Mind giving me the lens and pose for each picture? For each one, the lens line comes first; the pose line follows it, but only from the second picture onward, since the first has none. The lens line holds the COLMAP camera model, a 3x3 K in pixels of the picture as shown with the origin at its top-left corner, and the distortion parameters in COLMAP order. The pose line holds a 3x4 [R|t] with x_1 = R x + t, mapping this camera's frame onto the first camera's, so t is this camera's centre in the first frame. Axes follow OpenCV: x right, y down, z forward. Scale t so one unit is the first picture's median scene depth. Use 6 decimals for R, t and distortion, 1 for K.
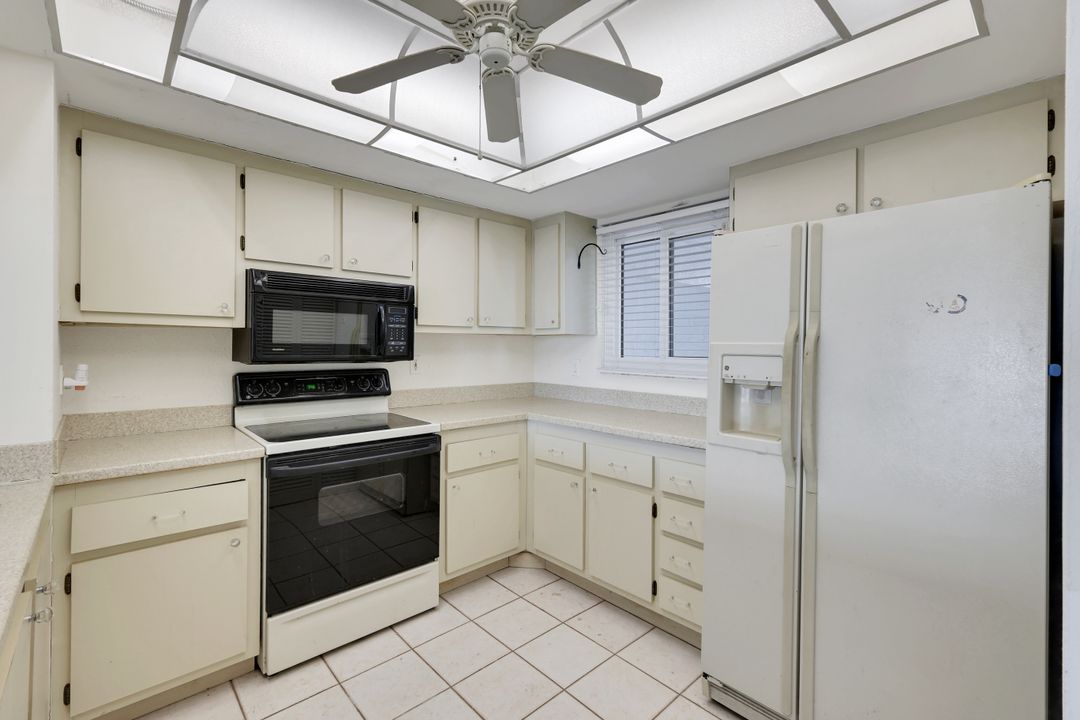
lens RADIAL K [[471.4, 0, 548.2], [0, 471.4, 352.8], [0, 0, 1]] dist [0.000415, 0.000249]
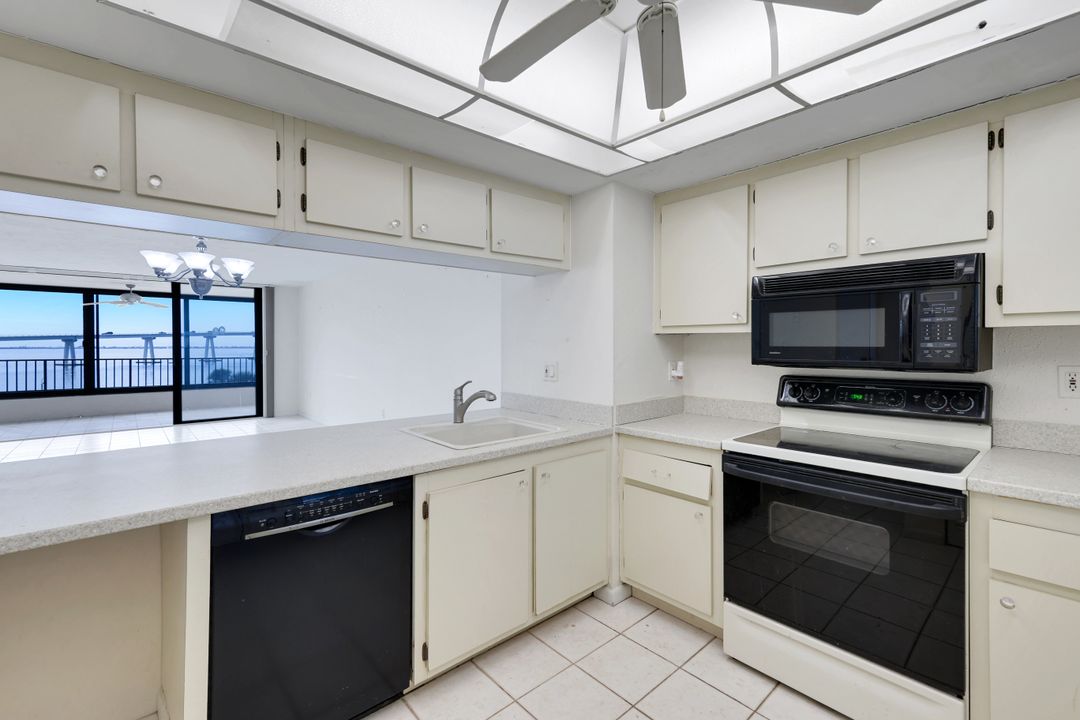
lens RADIAL K [[474.6, 0, 527.7], [0, 474.6, 352.2], [0, 0, 1]] dist [0.001853, 0.000376]
pose [[-0.038767, 0.004887, -0.999236, 0.393298], [-0.018053, 0.999821, 0.005591, -0.002918], [0.999085, 0.018256, -0.038672, 0.450505]]
